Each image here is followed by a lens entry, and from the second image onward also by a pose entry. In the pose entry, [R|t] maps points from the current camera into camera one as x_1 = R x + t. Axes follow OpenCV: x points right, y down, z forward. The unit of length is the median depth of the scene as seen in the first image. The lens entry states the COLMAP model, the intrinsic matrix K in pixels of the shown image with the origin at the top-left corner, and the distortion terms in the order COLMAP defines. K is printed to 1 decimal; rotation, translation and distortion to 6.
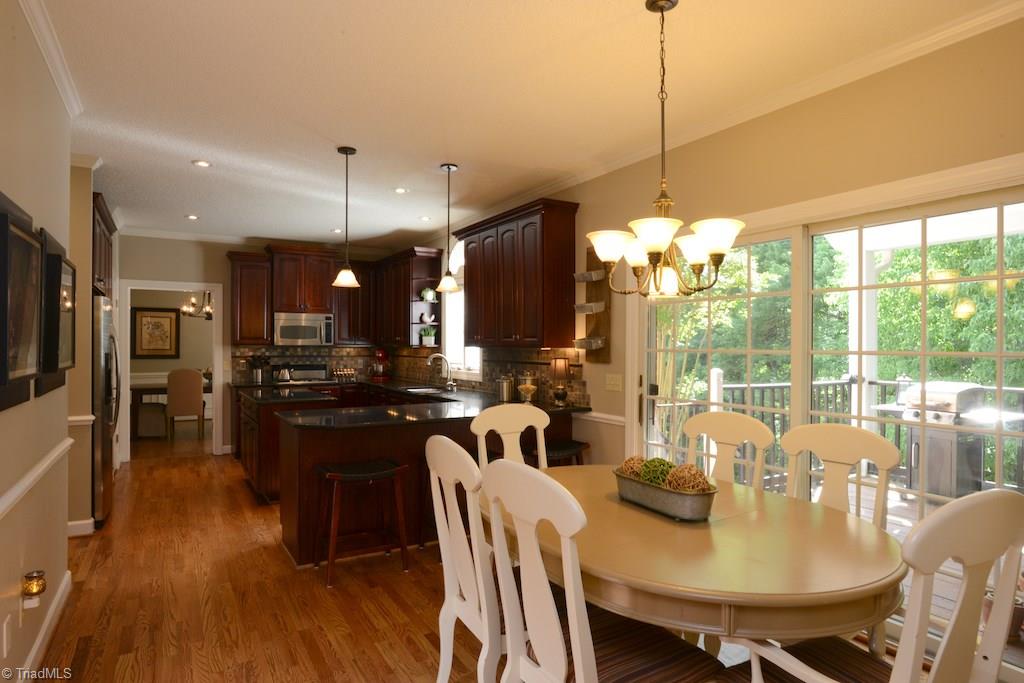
lens RADIAL K [[584.8, 0, 515.2], [0, 584.8, 340.6], [0, 0, 1]] dist [-0.008396, -0.001869]
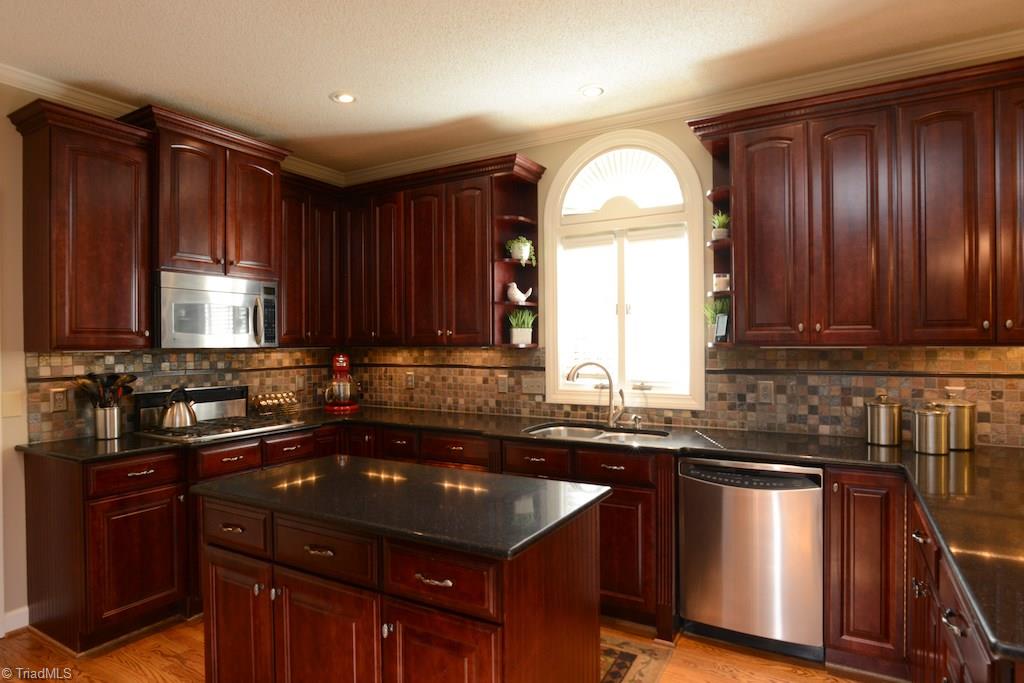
lens RADIAL K [[584.8, 0, 508.2], [0, 584.8, 343.8], [0, 0, 1]] dist [-0.008396, -0.001869]
pose [[0.877422, -0.009308, 0.479630, -0.386432], [0.006566, 0.999951, 0.007395, 0.002964], [-0.479675, -0.003340, 0.877440, 0.498760]]
